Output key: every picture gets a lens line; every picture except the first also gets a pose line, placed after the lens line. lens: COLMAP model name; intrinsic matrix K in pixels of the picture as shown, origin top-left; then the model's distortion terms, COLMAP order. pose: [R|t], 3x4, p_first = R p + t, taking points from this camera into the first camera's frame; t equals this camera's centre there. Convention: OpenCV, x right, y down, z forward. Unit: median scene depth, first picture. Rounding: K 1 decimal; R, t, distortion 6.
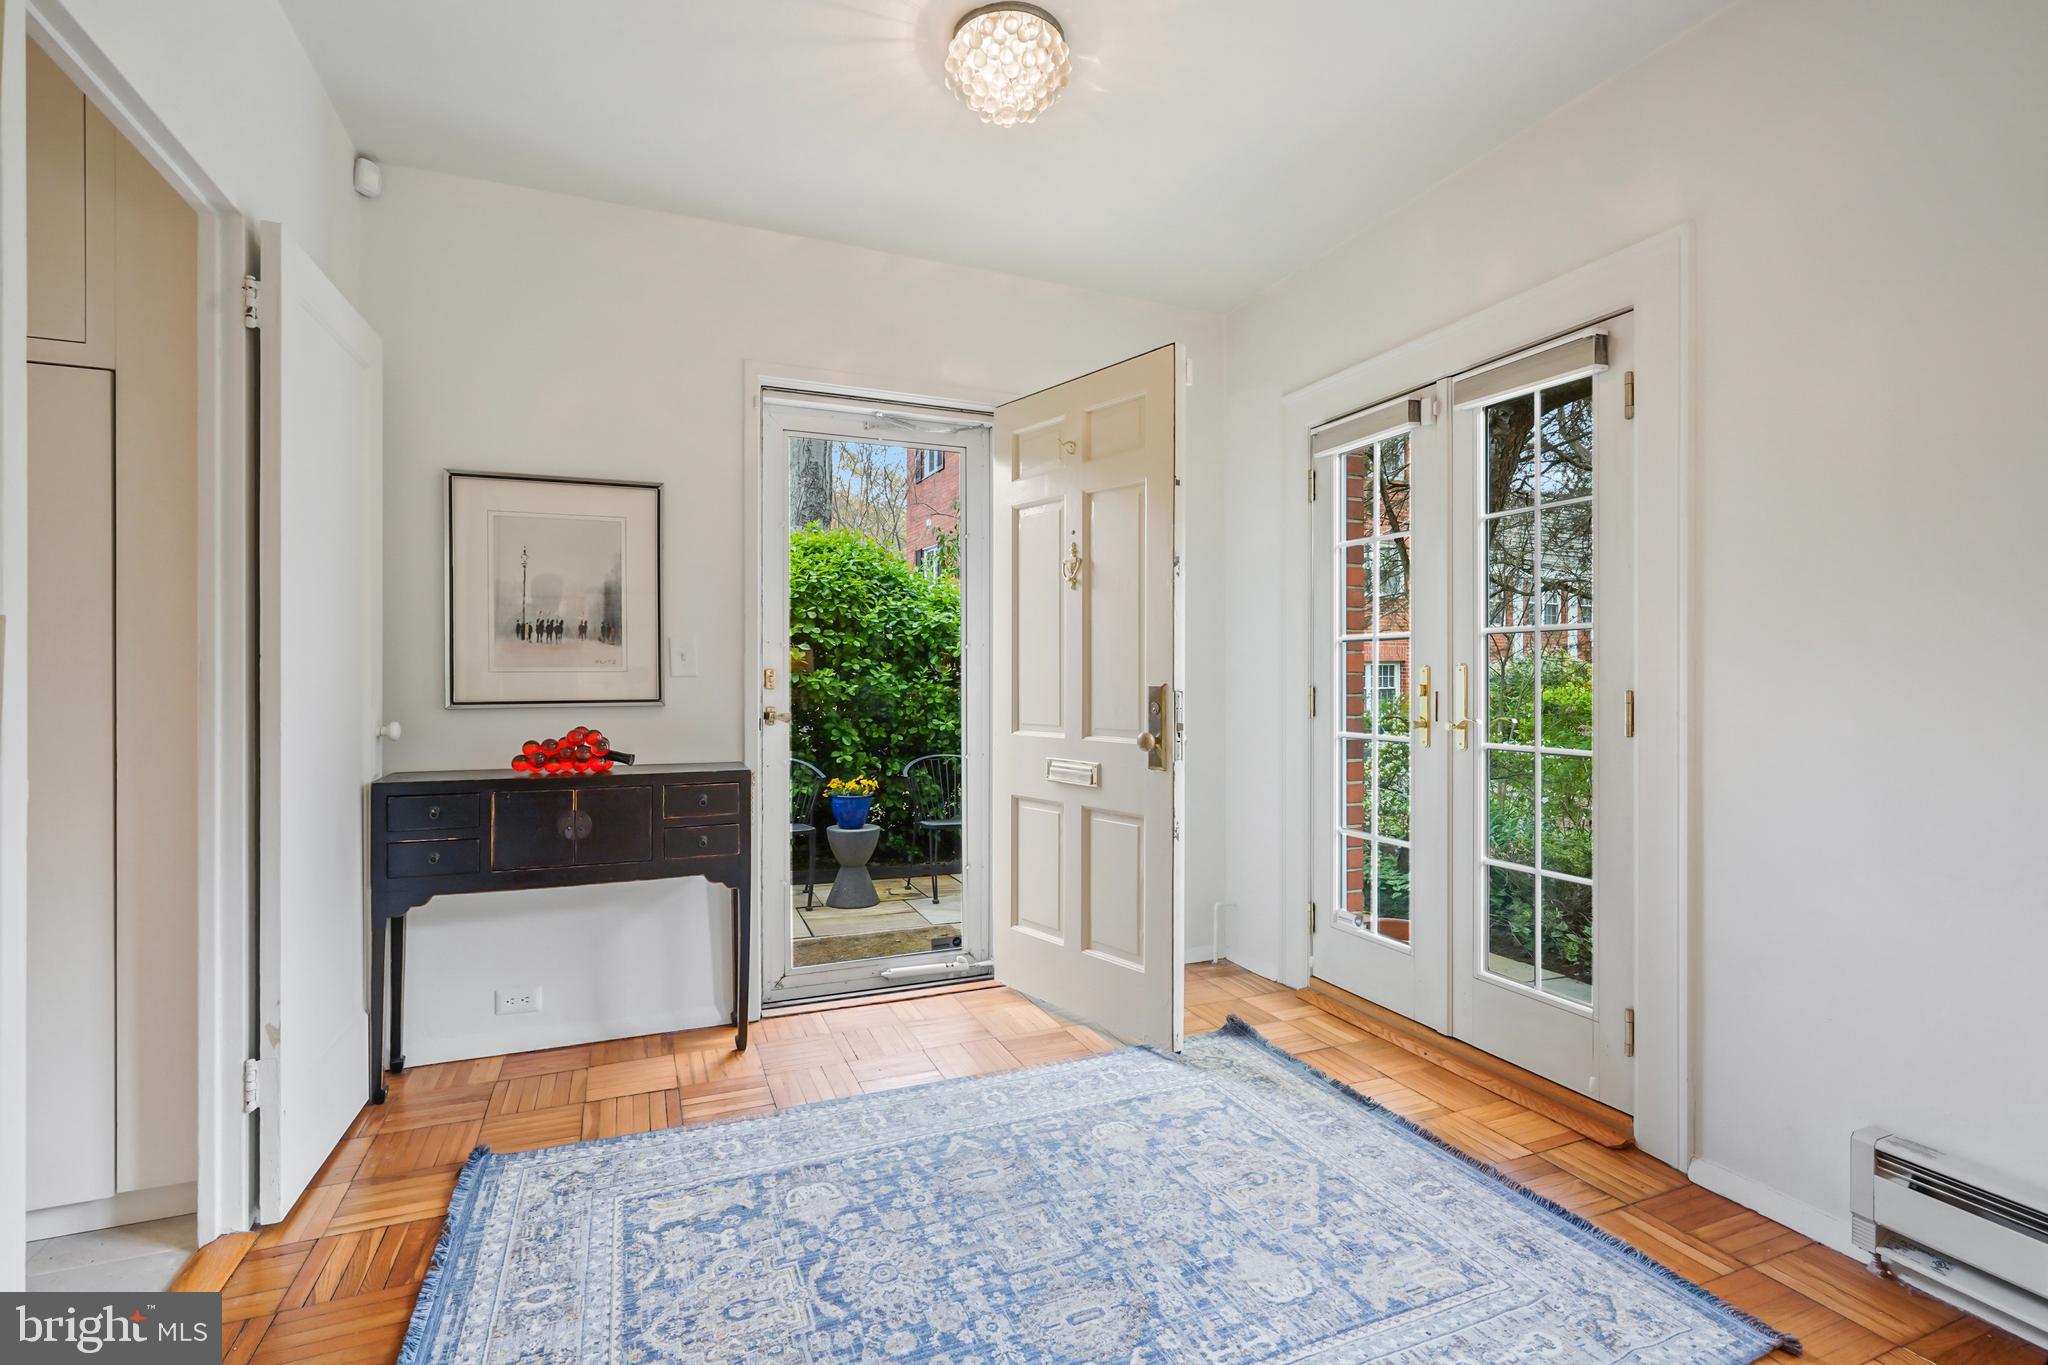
lens RADIAL K [[932.3, 0, 1025.9], [0, 932.3, 682.6], [0, 0, 1]] dist [-0.002184, 0.000900]
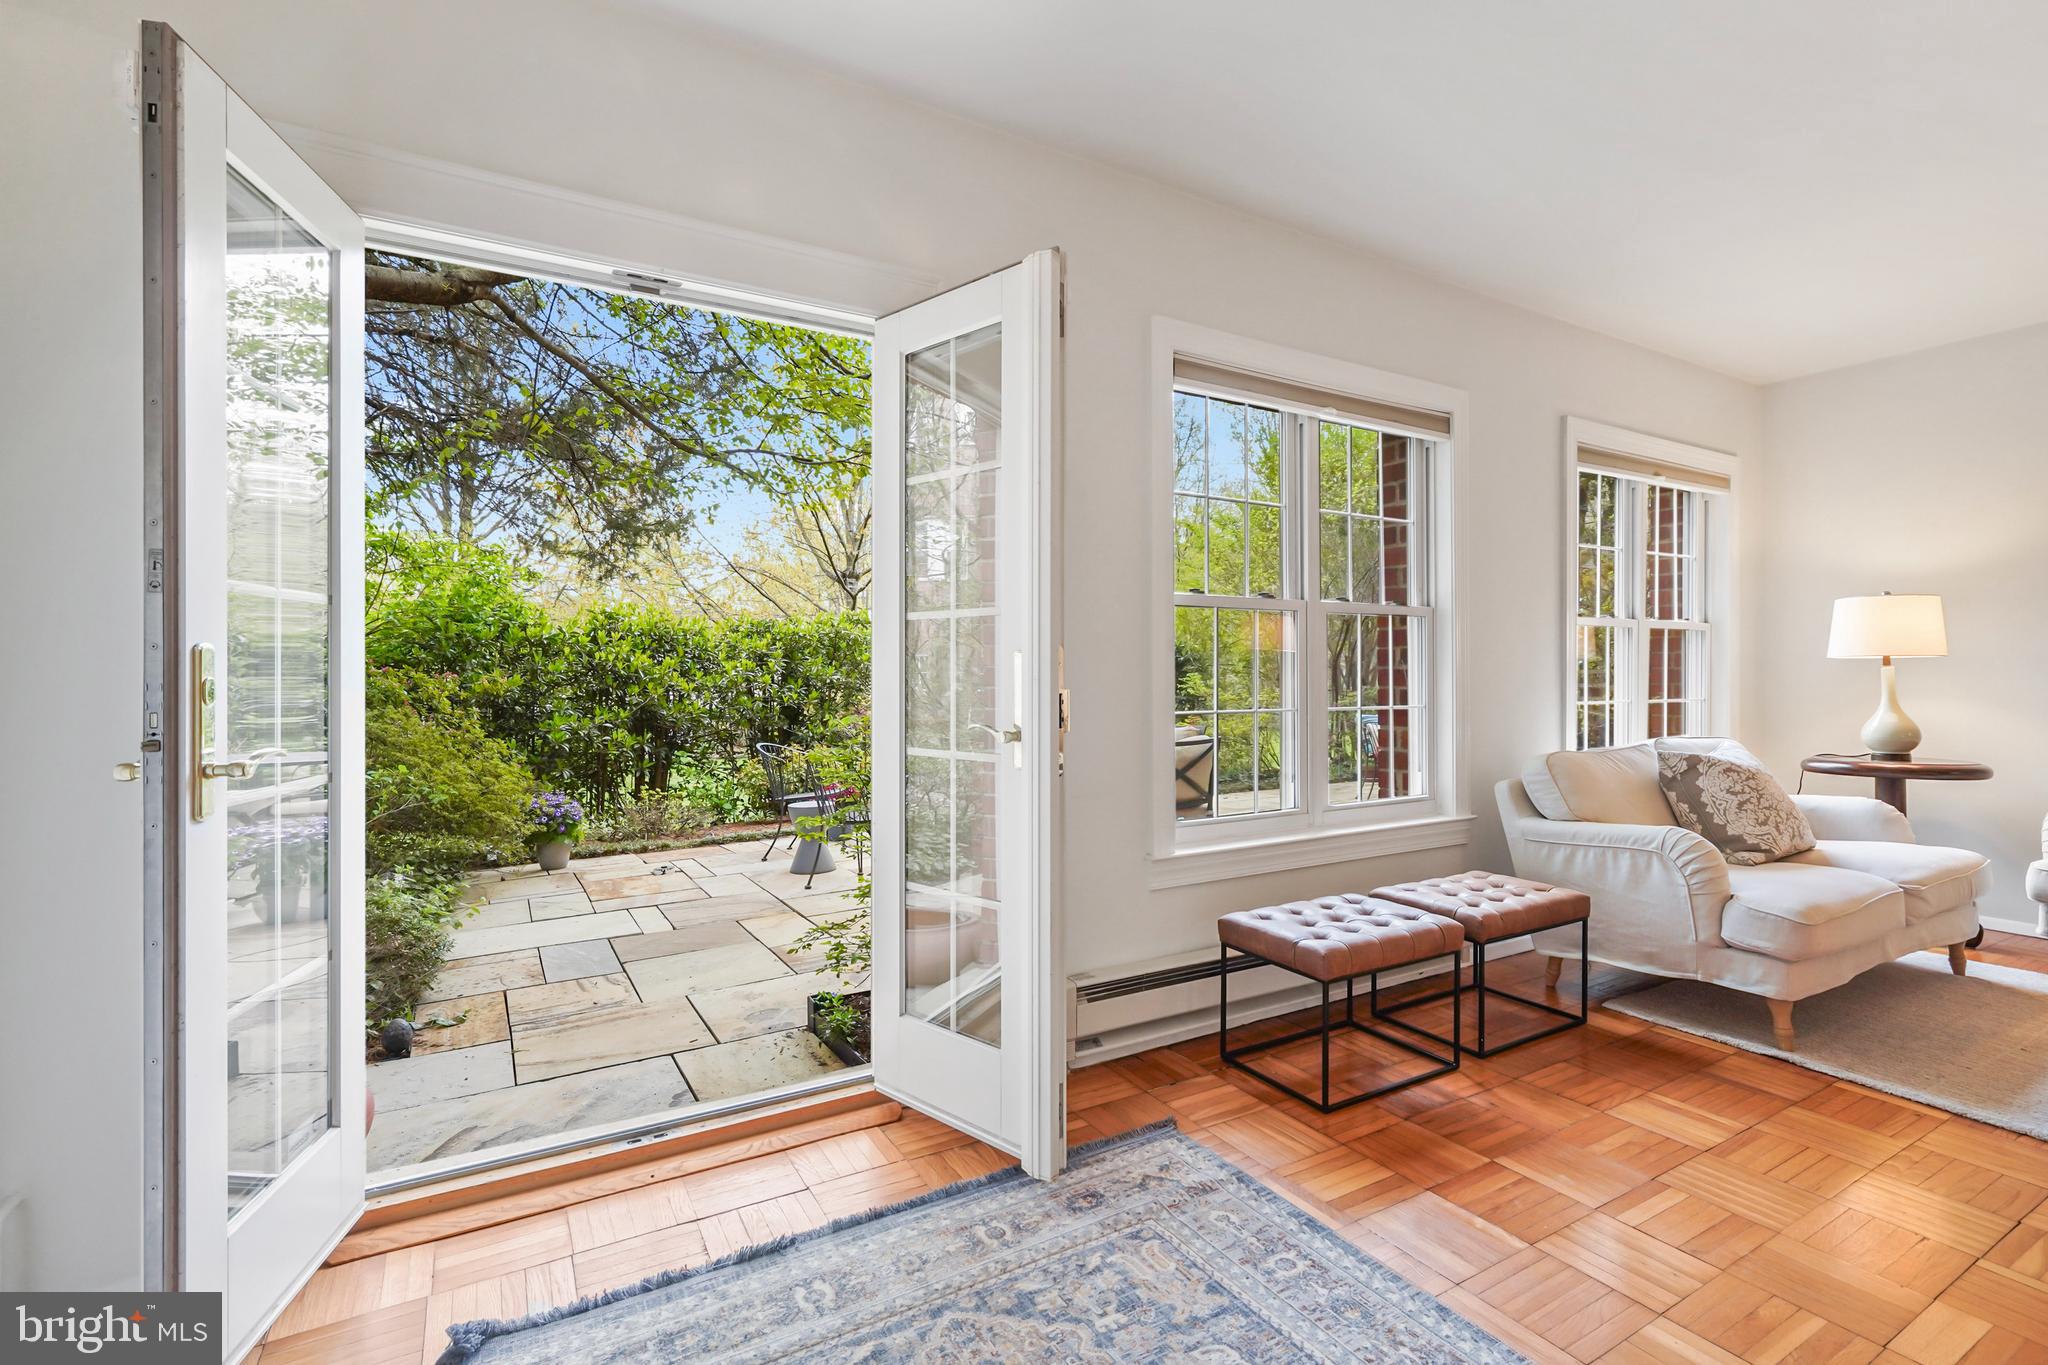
lens RADIAL K [[932.3, 0, 1025.9], [0, 932.3, 682.6], [0, 0, 1]] dist [-0.002184, 0.000900]
pose [[-0.128356, -0.006679, 0.991706, -0.360333], [0.005642, 0.999956, 0.007465, -0.000406], [-0.991712, 0.006554, -0.128313, 0.831369]]
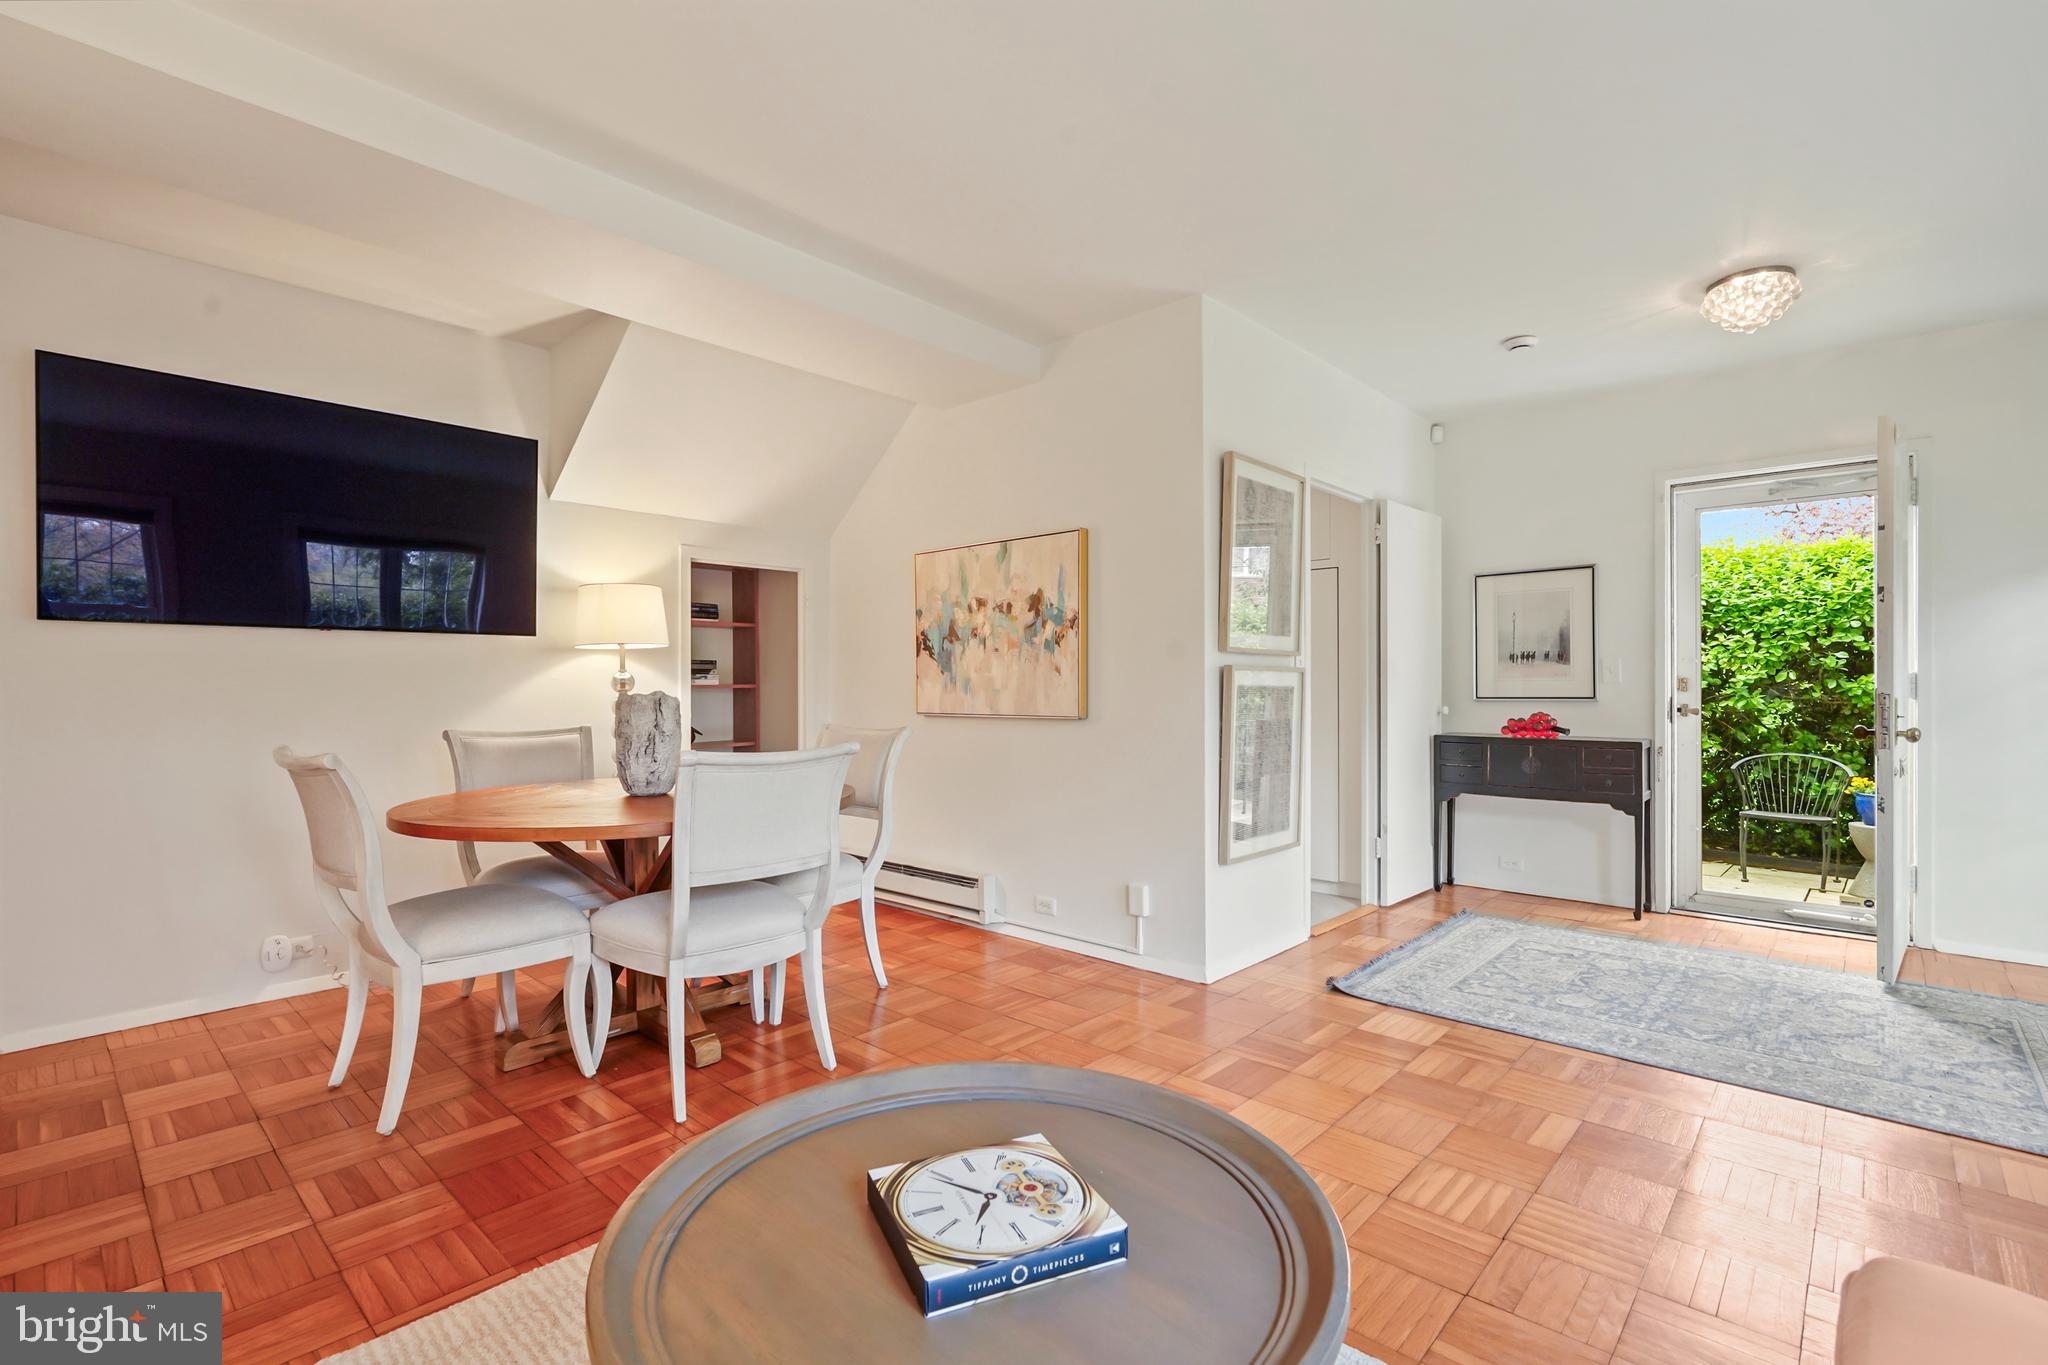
lens RADIAL K [[932.3, 0, 1025.9], [0, 932.3, 682.6], [0, 0, 1]] dist [-0.002184, 0.000900]
pose [[0.418634, -0.004552, -0.908144, 0.736176], [-0.002720, 0.999977, -0.006266, 0.005948], [0.908151, 0.005093, 0.418612, -0.637170]]
